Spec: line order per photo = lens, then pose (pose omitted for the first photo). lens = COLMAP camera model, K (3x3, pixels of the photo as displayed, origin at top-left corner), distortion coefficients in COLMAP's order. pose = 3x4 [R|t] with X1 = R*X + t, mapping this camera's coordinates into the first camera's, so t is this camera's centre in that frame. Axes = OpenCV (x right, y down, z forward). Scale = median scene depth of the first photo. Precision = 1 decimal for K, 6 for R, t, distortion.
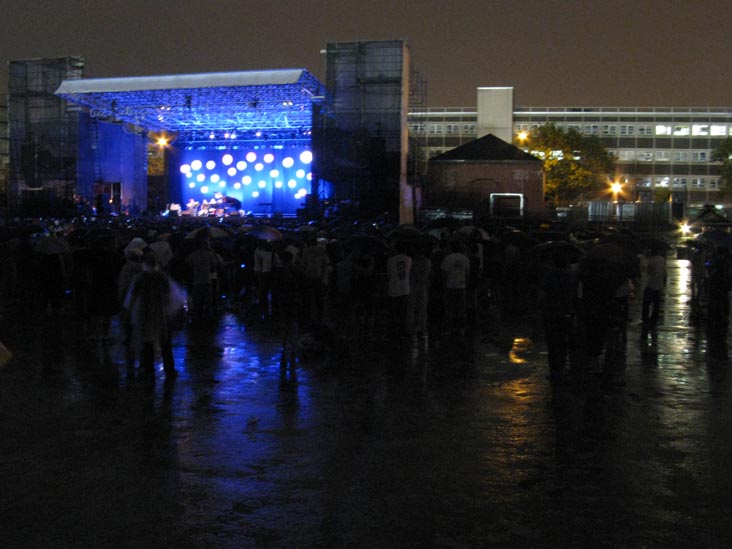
lens RADIAL K [[816.3, 0, 366.0], [0, 816.3, 274.5], [0, 0, 1]] dist [-0.192409, 0.212735]
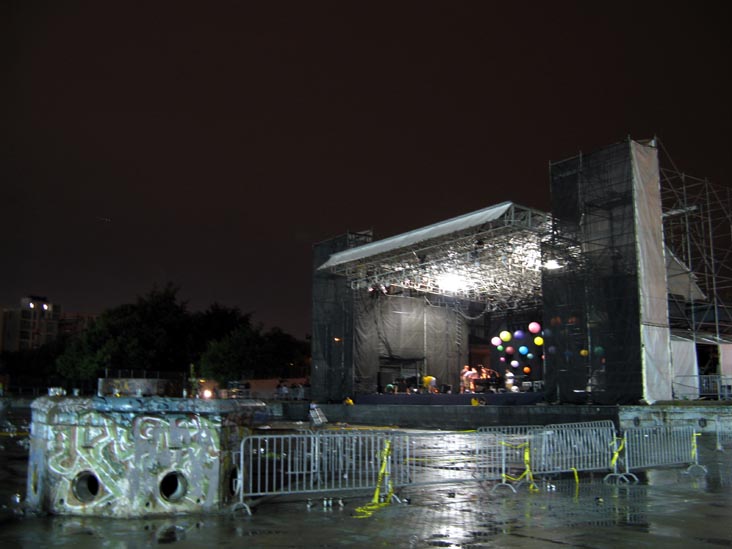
lens RADIAL K [[763.8, 0, 367.5], [0, 763.8, 258.6], [0, 0, 1]] dist [-0.180684, 0.193737]
pose [[0.731146, -0.134095, -0.668912, 0.261626], [-0.046434, 0.968437, -0.244894, -0.009193], [0.680639, 0.210114, 0.701842, 0.330336]]
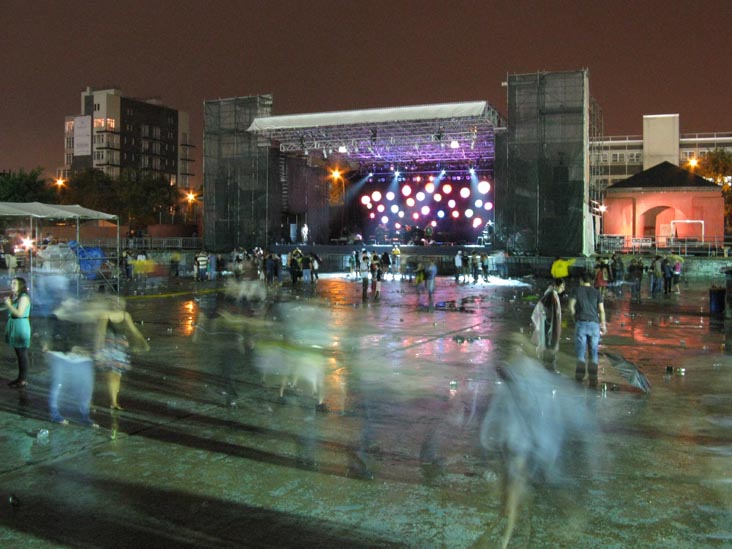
lens RADIAL K [[784.9, 0, 372.8], [0, 784.9, 255.0], [0, 0, 1]] dist [-0.191459, 0.216327]
pose [[0.984090, -0.006254, -0.177560, -0.039184], [-0.004072, 0.998324, -0.057731, -0.001844], [0.177624, 0.057536, 0.982415, 0.012334]]
